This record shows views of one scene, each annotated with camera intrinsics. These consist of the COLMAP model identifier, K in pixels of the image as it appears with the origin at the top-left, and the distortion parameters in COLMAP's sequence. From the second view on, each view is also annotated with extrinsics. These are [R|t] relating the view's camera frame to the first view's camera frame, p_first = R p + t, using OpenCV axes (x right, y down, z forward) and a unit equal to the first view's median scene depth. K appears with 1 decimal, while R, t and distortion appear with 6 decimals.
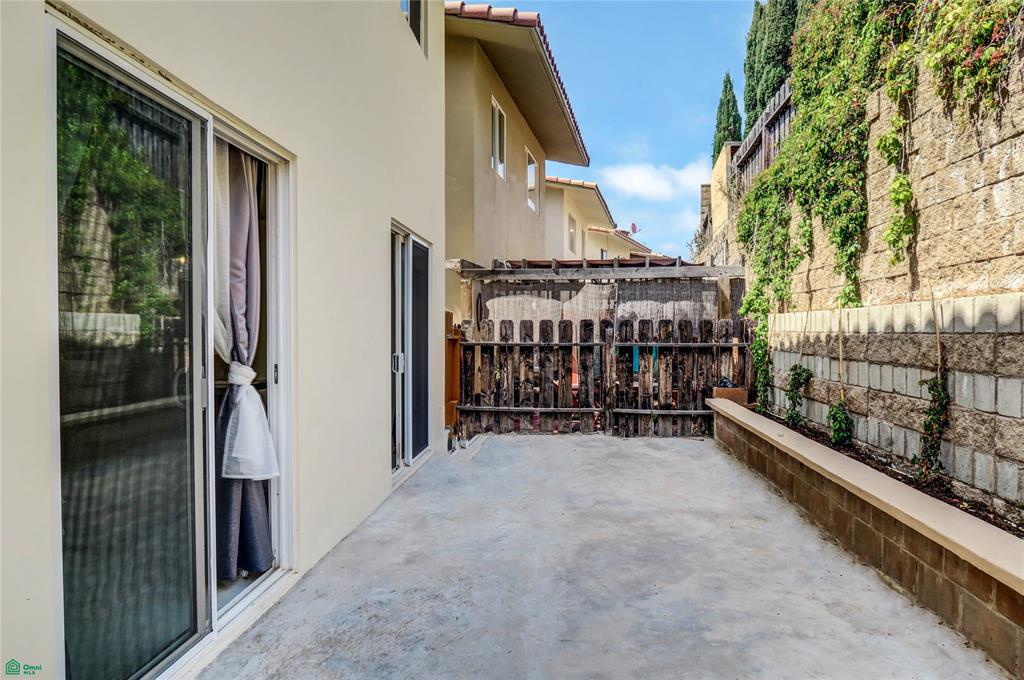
lens RADIAL K [[705.6, 0, 505.9], [0, 705.6, 339.2], [0, 0, 1]] dist [-0.031422, 0.013850]
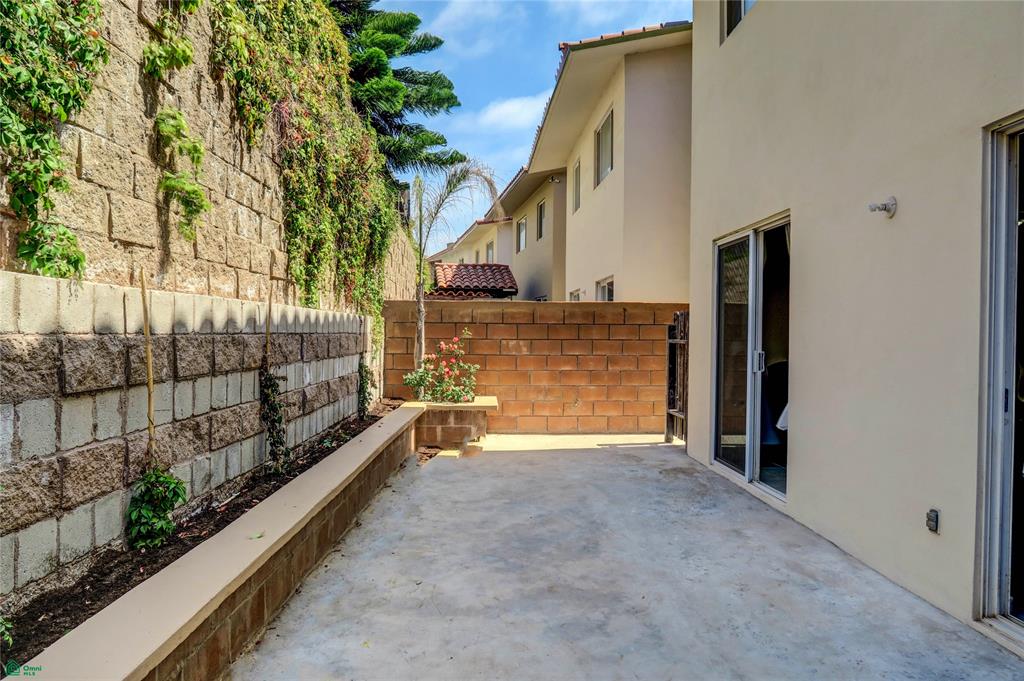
lens RADIAL K [[705.6, 0, 514.4], [0, 705.6, 340.1], [0, 0, 1]] dist [-0.031422, 0.013850]
pose [[-0.992827, -0.004555, -0.119476, 0.333582], [-0.007581, 0.999662, 0.024882, -0.023993], [0.119322, 0.025609, -0.992525, 1.908349]]
